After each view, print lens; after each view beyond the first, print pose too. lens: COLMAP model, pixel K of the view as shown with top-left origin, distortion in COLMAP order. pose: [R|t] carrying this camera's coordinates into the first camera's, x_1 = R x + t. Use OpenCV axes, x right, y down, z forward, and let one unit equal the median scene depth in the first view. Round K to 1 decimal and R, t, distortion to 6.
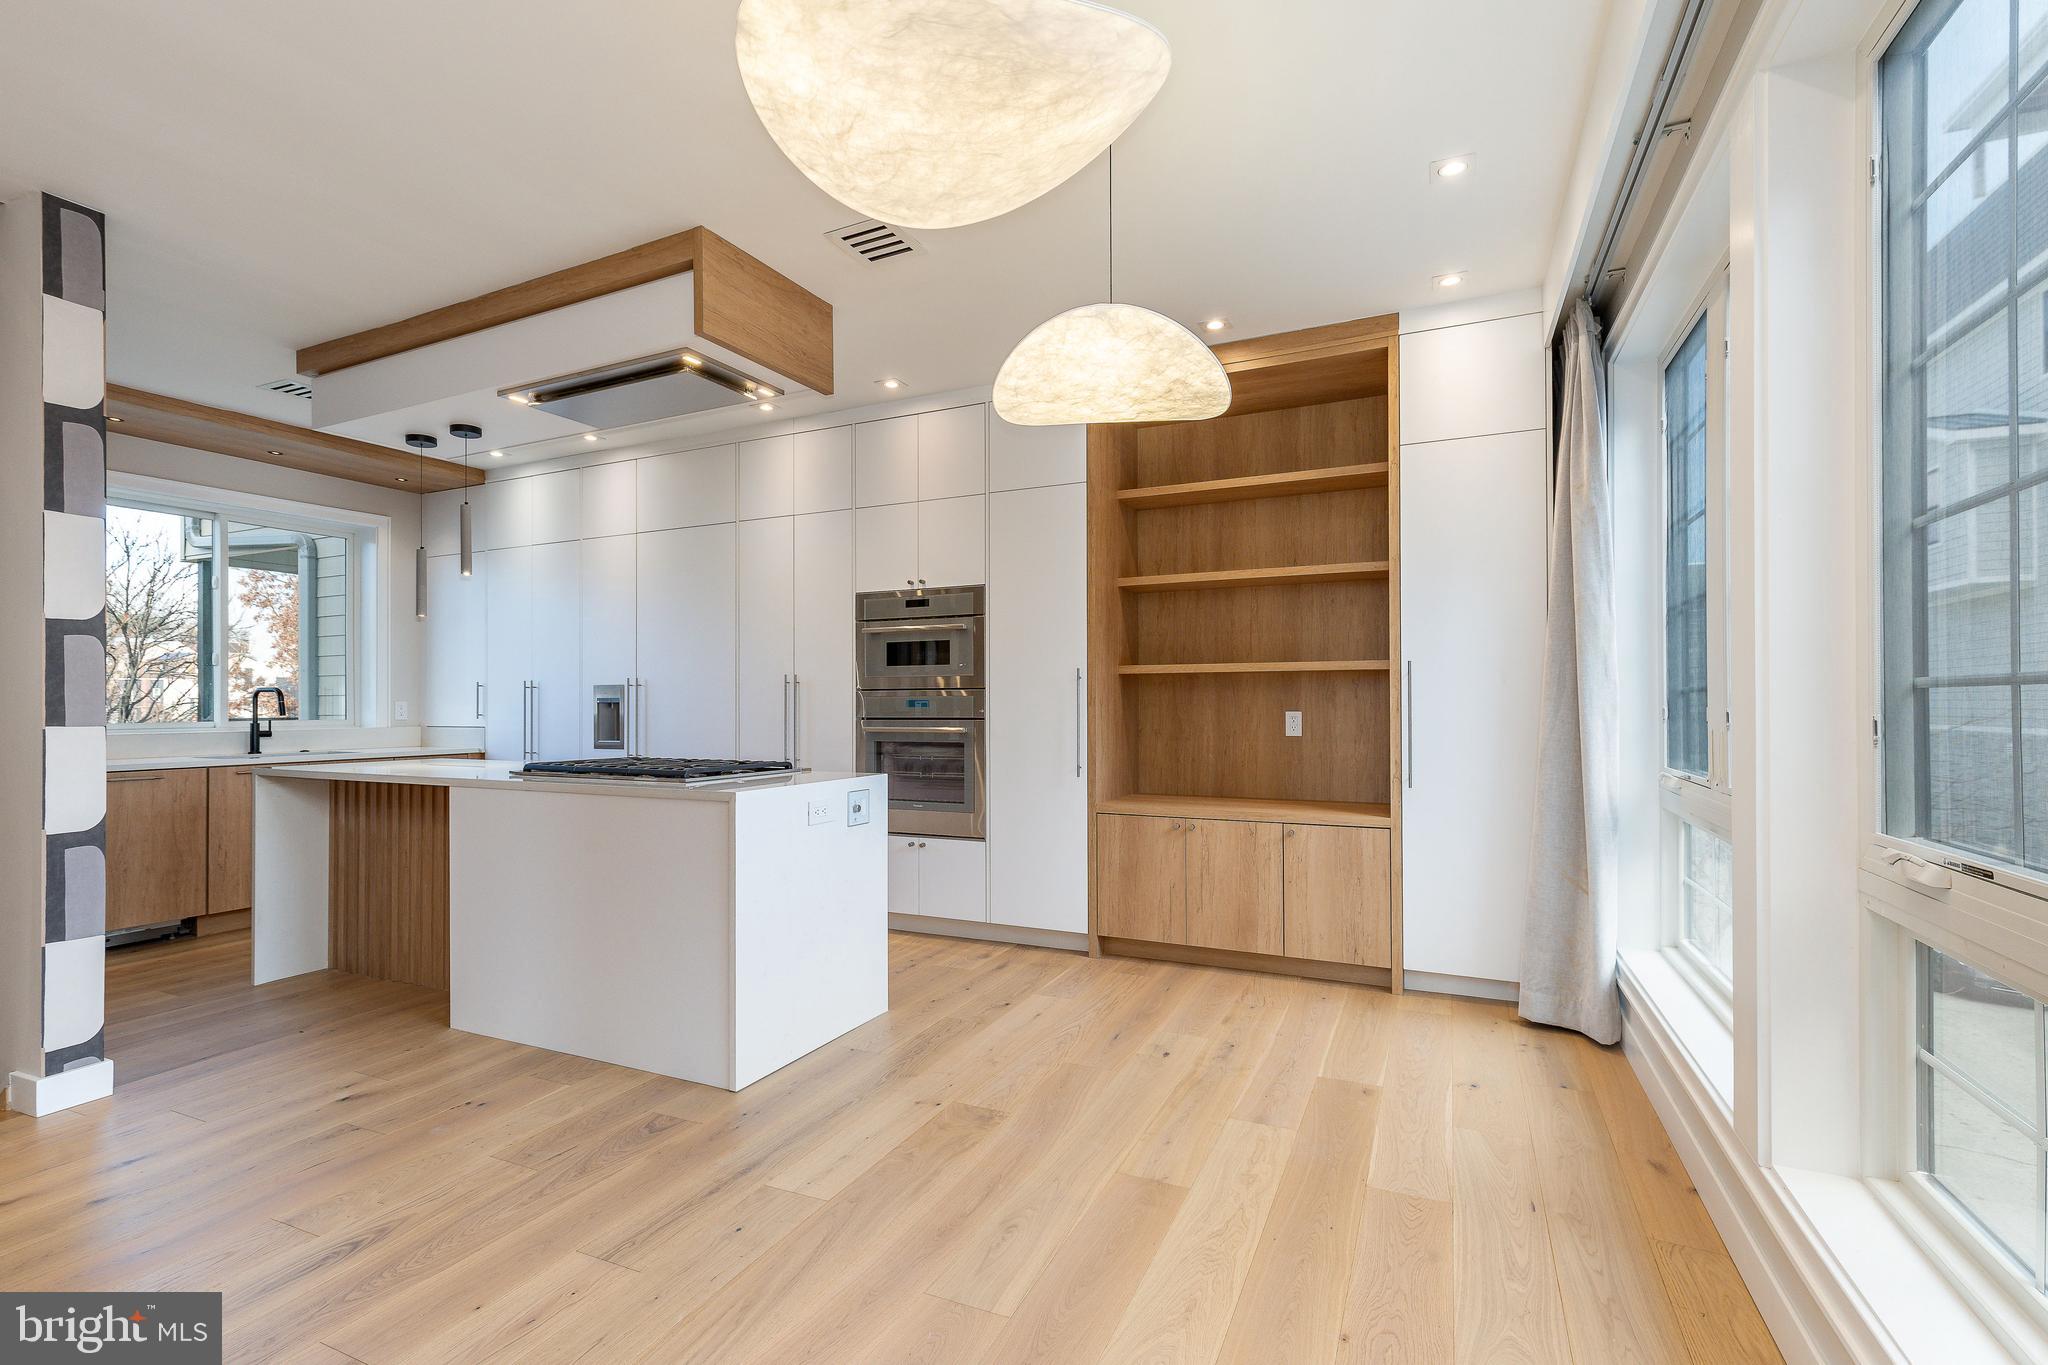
lens RADIAL K [[925.8, 0, 1010.2], [0, 925.8, 694.6], [0, 0, 1]] dist [0.004117, -0.000635]
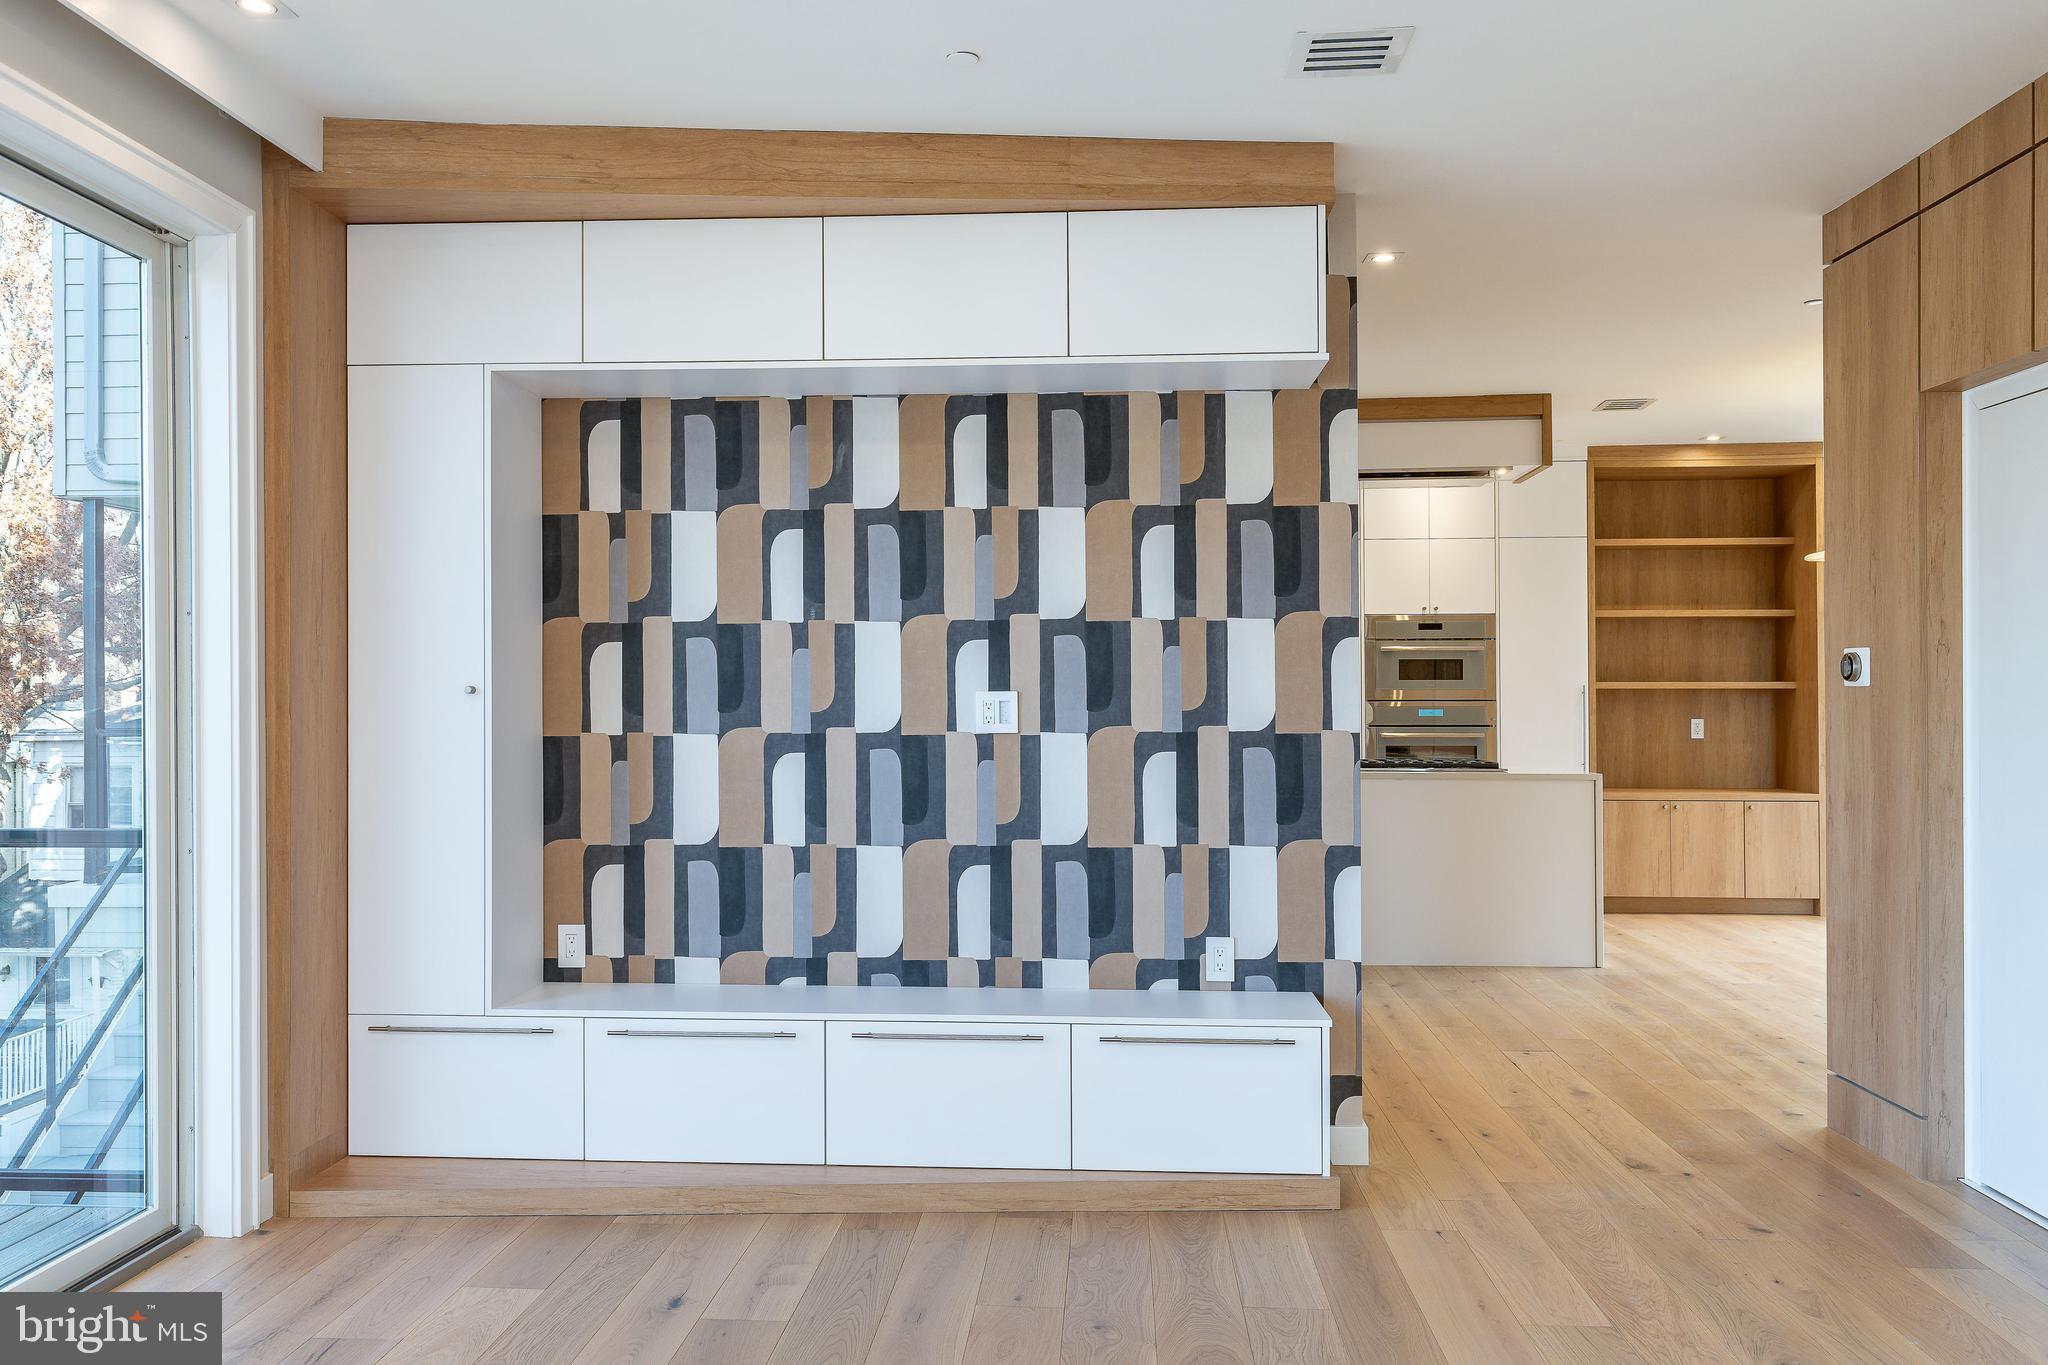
lens RADIAL K [[1605.7, 0, 988.8], [0, 1605.7, 687.4], [0, 0, 1]] dist [0.011026, -0.005215]
pose [[0.932393, 0.005432, 0.361405, -1.660746], [-0.006305, 0.999979, 0.001235, -0.026358], [-0.361390, -0.003430, 0.932408, -0.841556]]
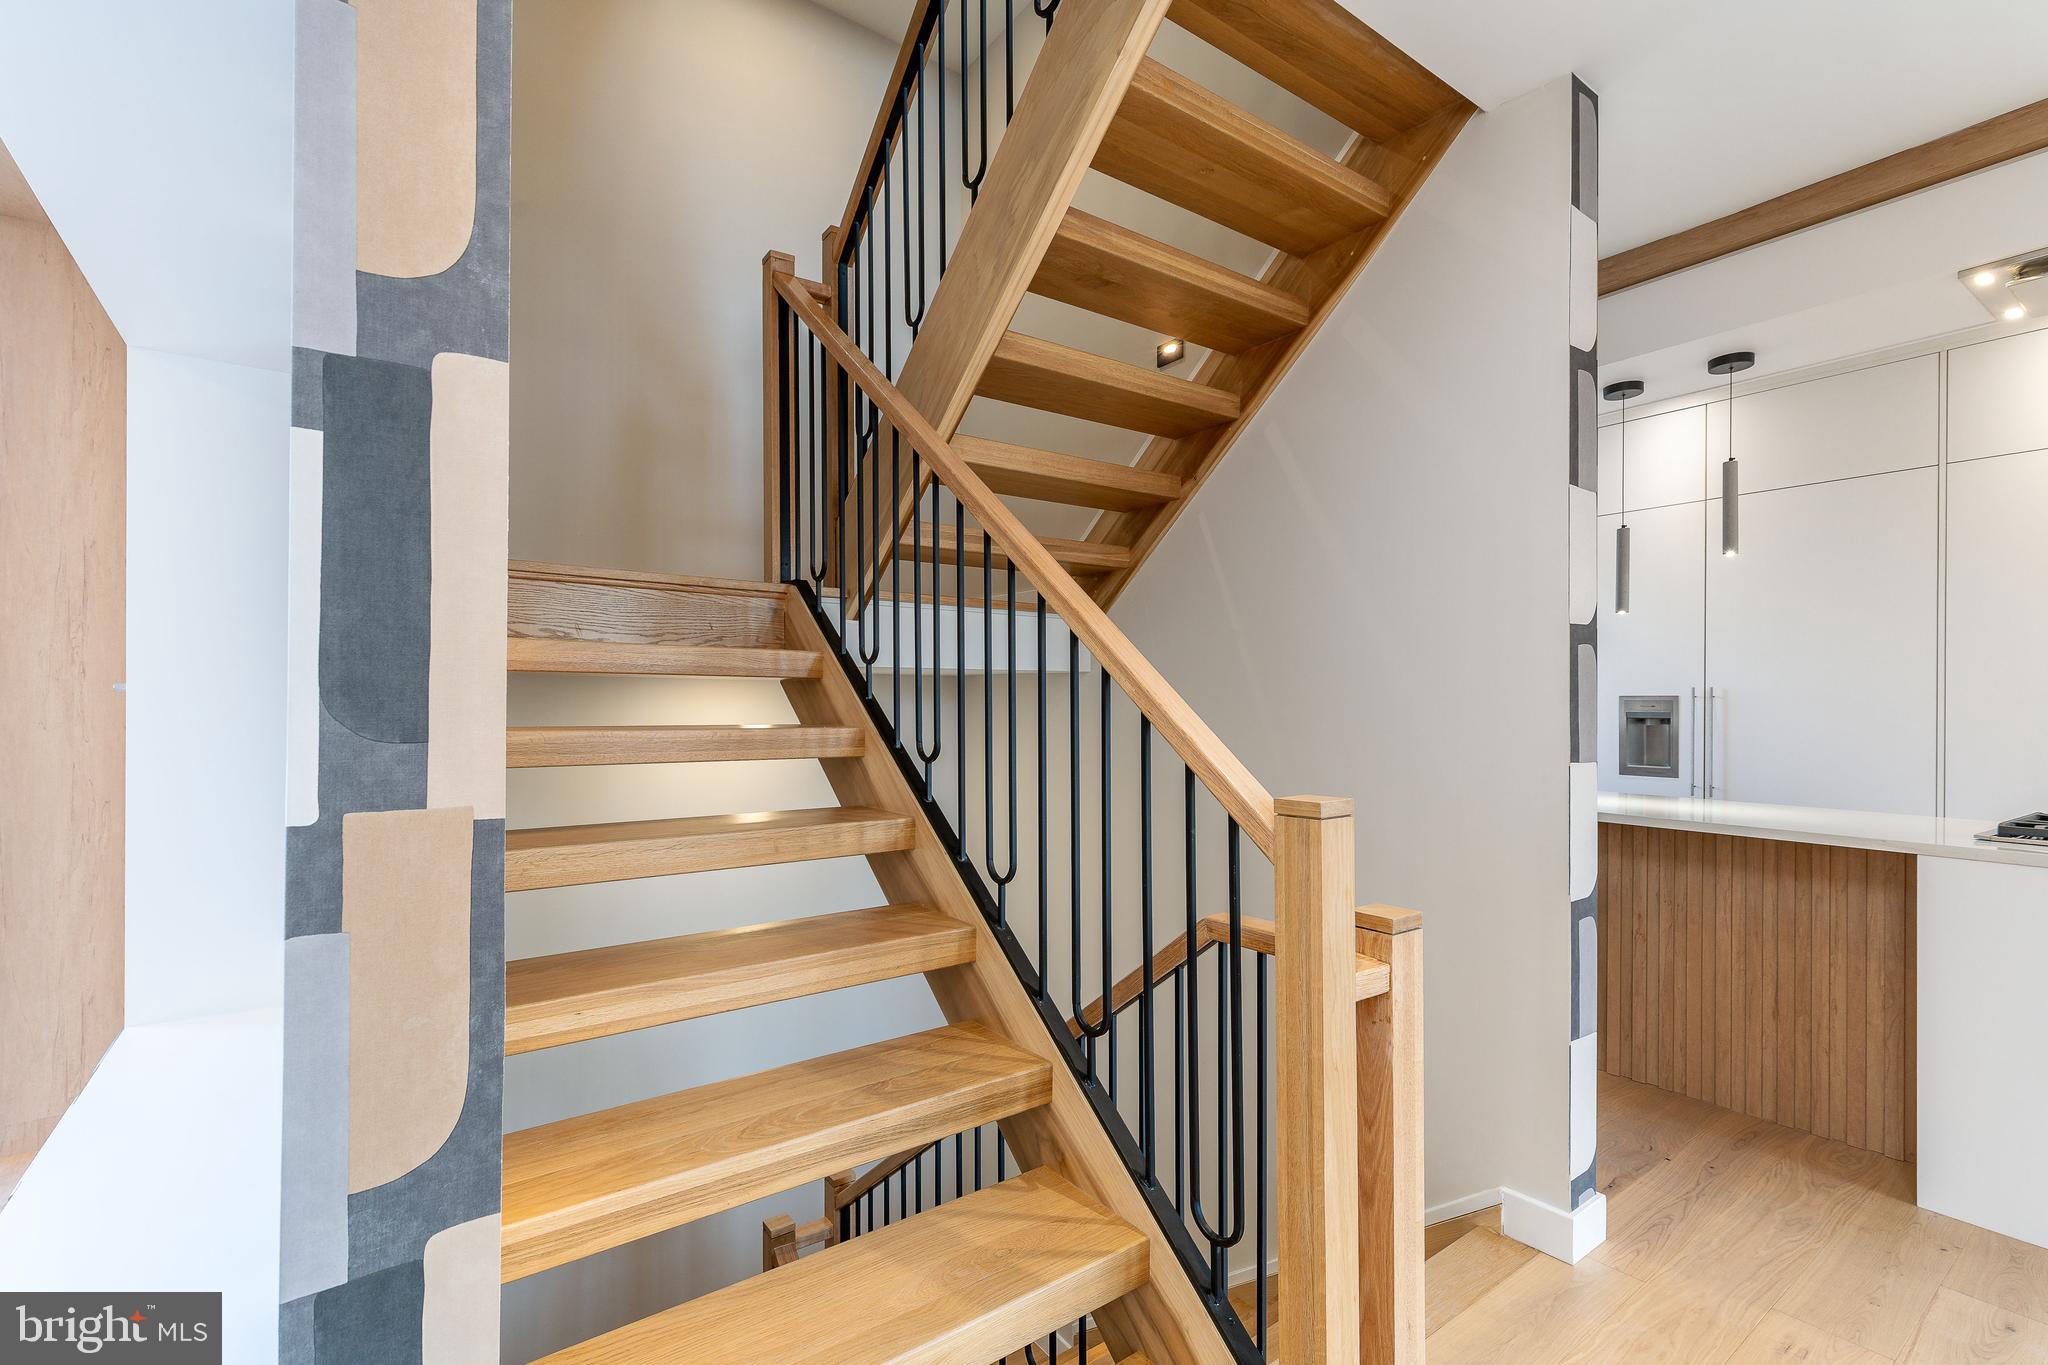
lens RADIAL K [[925.8, 0, 1023.3], [0, 925.8, 699.2], [0, 0, 1]] dist [0.004117, -0.000635]
pose [[0.873726, 0.005010, -0.486392, -0.764966], [-0.002689, 0.999981, 0.005469, -0.015860], [0.486411, -0.003470, 0.873723, 0.069842]]
